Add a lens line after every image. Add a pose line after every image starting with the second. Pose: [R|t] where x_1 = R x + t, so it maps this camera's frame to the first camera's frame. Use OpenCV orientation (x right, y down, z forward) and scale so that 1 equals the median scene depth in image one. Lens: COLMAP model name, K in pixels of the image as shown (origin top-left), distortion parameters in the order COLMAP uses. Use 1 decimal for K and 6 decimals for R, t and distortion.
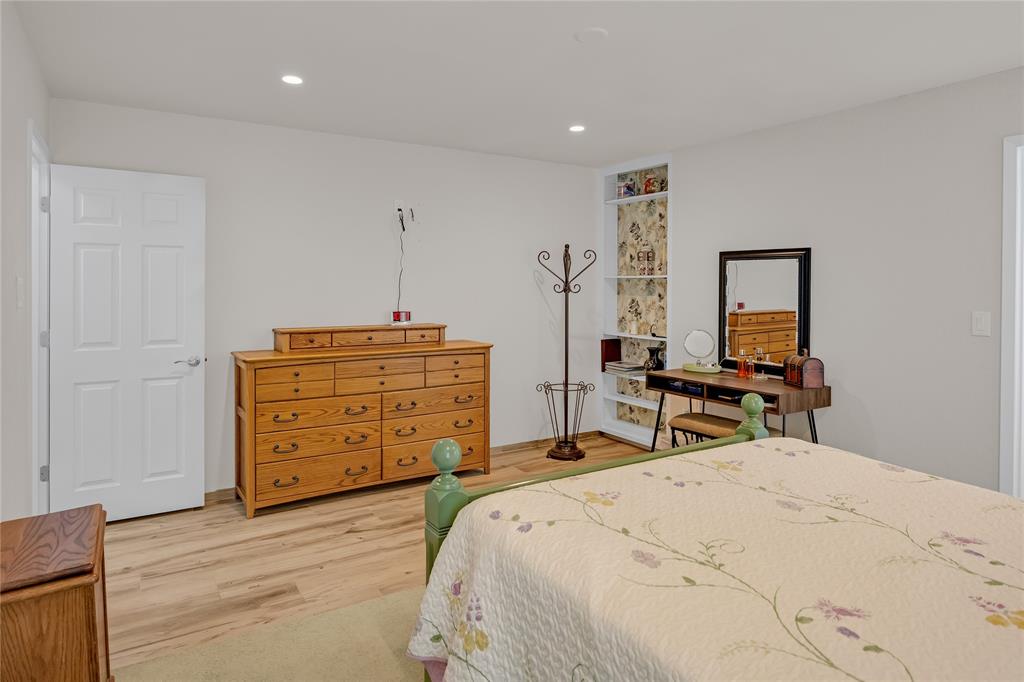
lens RADIAL K [[613.0, 0, 512.0], [0, 613.0, 341.0], [0, 0, 1]] dist [-0.001752, -0.000929]
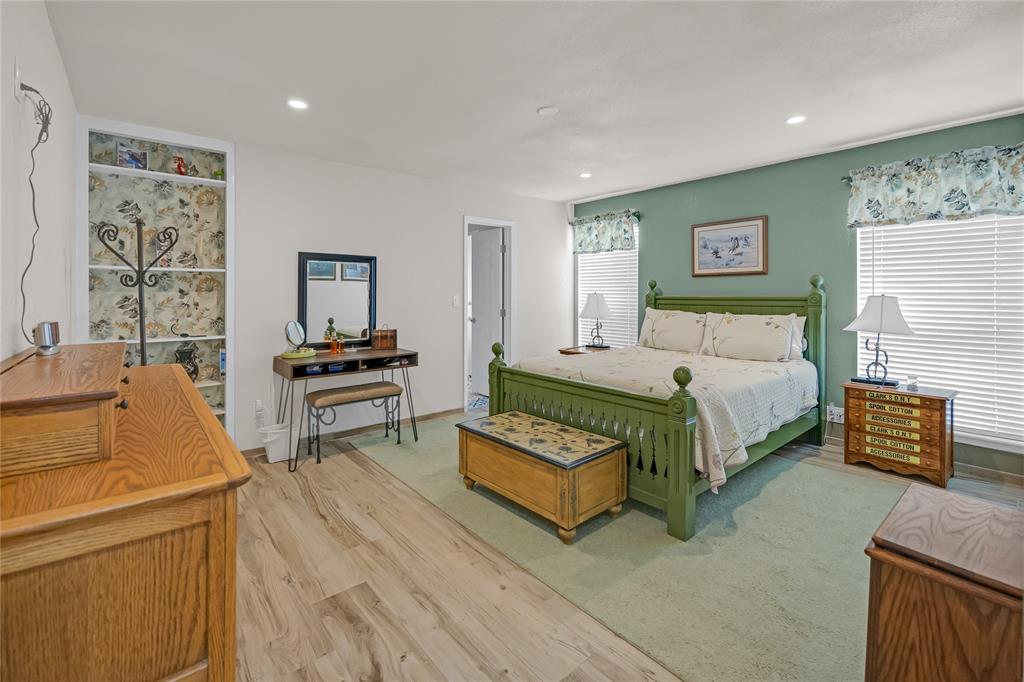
lens RADIAL K [[445.1, 0, 510.9], [0, 445.1, 328.9], [0, 0, 1]] dist [-0.000698, -0.000093]
pose [[-0.137194, -0.079772, 0.987327, -0.555636], [0.092690, 0.991344, 0.092976, -0.042392], [-0.986198, 0.104271, -0.128612, 0.728033]]
